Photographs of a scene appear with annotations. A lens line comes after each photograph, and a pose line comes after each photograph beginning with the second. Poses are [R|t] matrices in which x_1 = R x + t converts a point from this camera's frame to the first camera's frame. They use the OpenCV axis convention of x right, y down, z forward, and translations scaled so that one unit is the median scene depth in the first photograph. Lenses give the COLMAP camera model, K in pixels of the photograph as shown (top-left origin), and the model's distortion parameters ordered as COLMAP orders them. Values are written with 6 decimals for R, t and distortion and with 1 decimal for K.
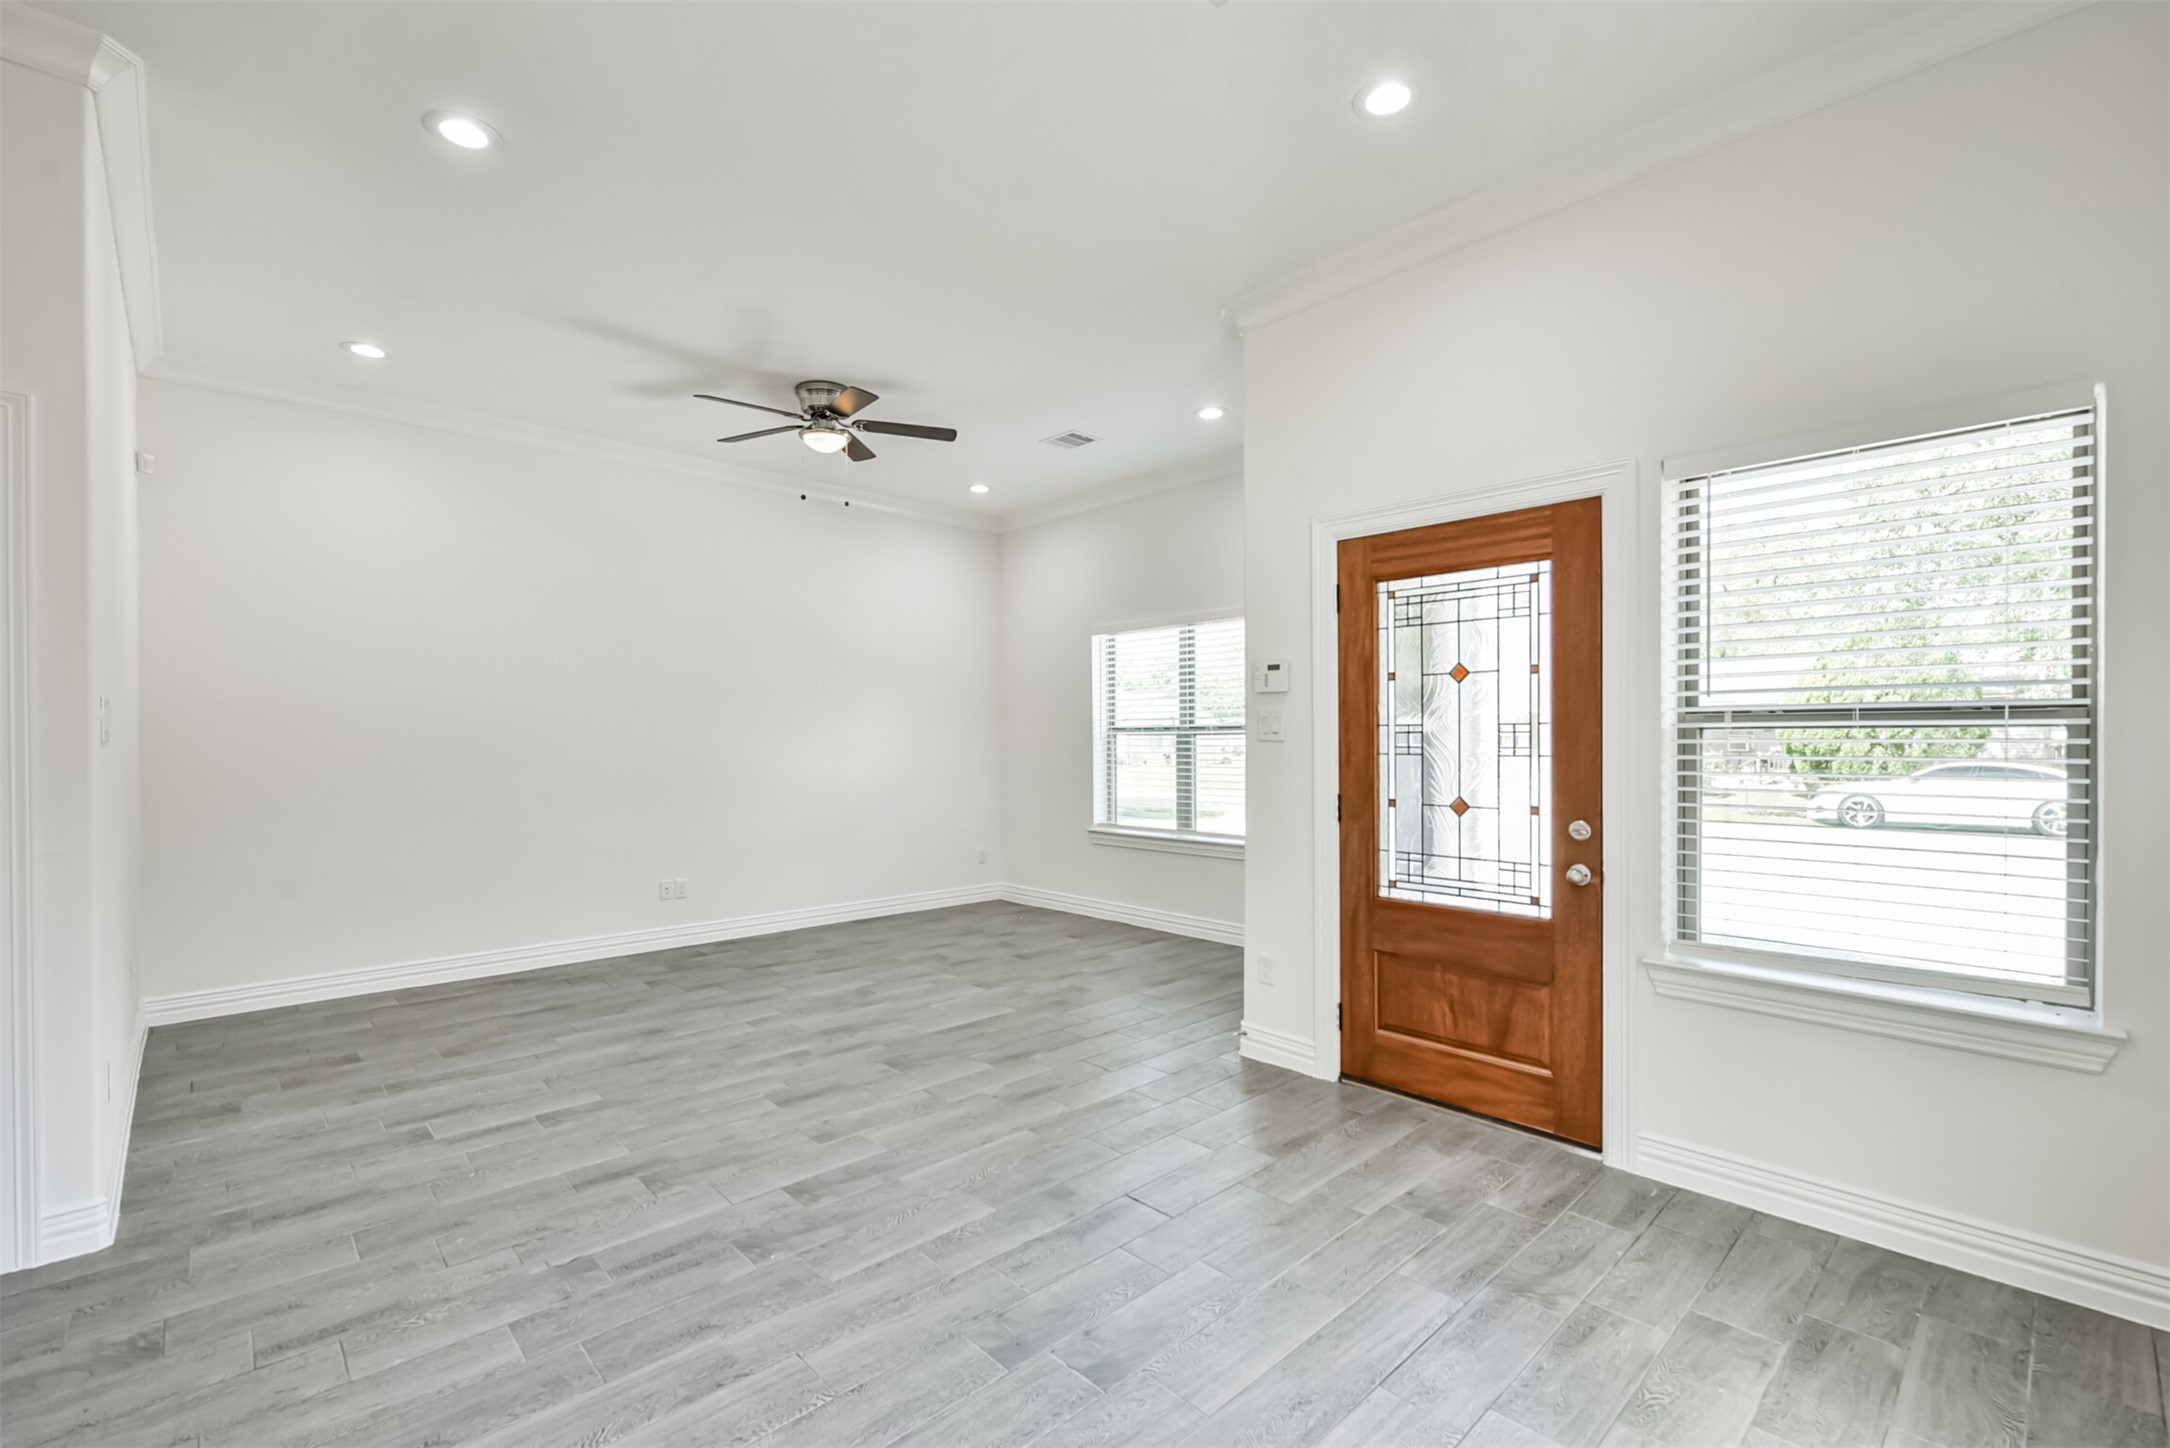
lens RADIAL K [[948.2, 0, 1087.4], [0, 948.2, 745.0], [0, 0, 1]] dist [-0.001319, 0.001697]
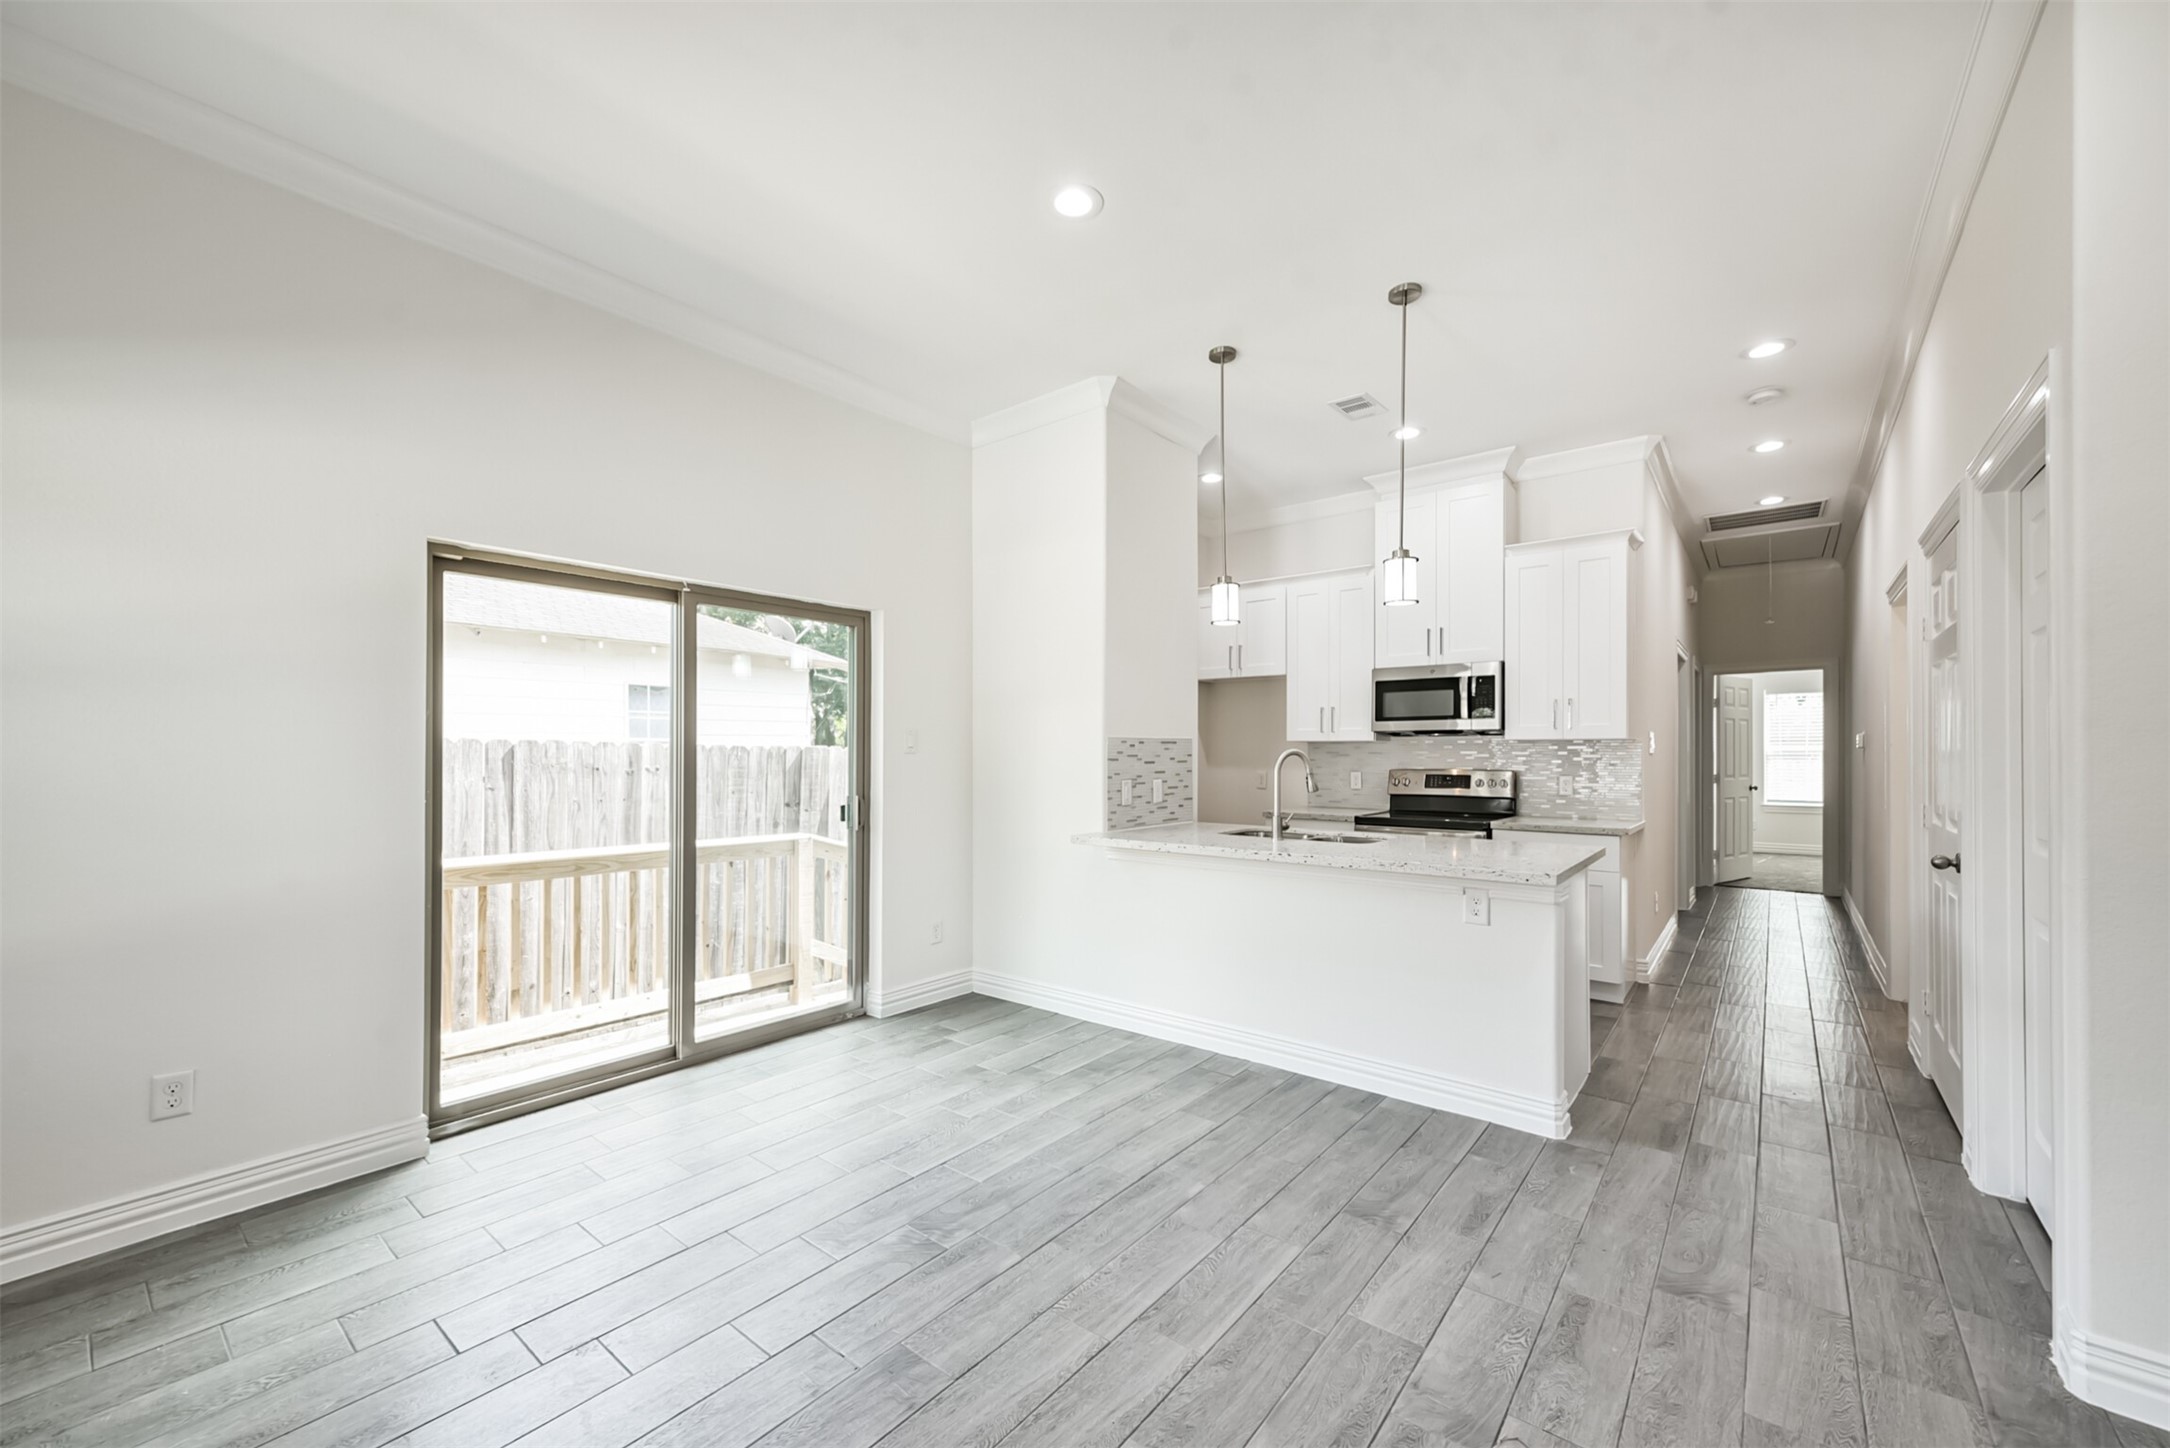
lens RADIAL K [[852.2, 0, 1074.3], [0, 852.2, 746.1], [0, 0, 1]] dist [0.005332, -0.000707]
pose [[-0.992933, 0.002917, -0.118644, -0.091701], [0.002952, 0.999996, -0.000116, -0.005954], [0.118643, -0.000466, -0.992937, 1.105889]]
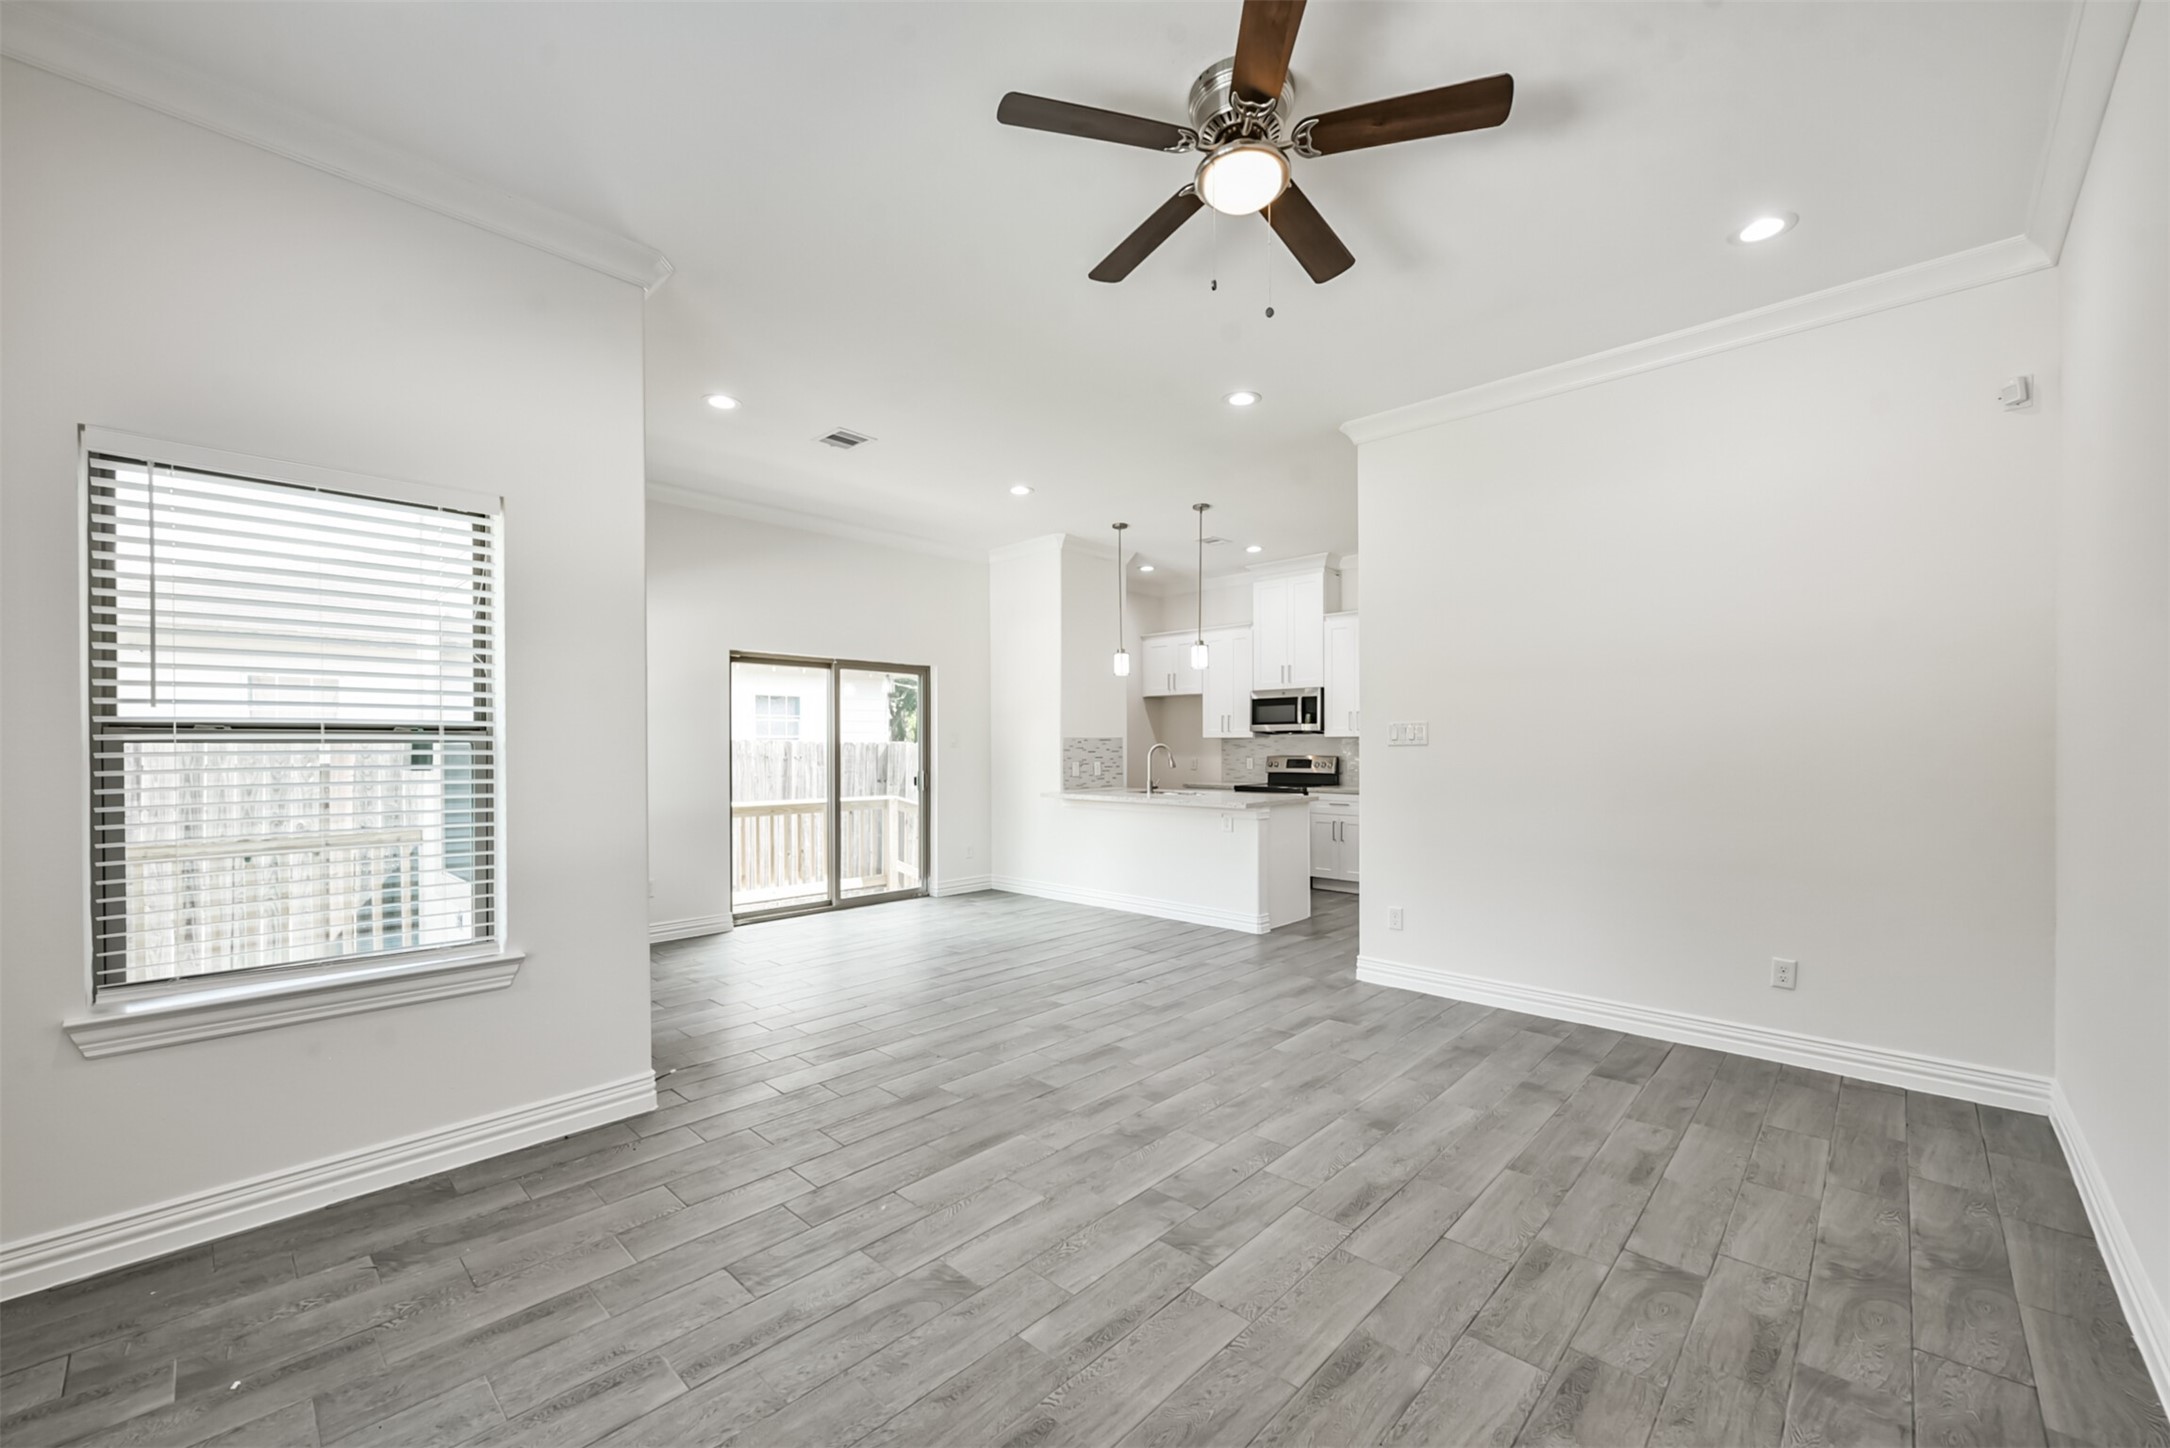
lens RADIAL K [[852.2, 0, 1074.9], [0, 852.2, 752.2], [0, 0, 1]] dist [0.005332, -0.000707]
pose [[-0.999121, 0.007761, -0.041205, -0.219041], [0.007096, 0.999843, 0.016252, -0.015228], [0.041325, 0.015946, -0.999019, 2.003752]]
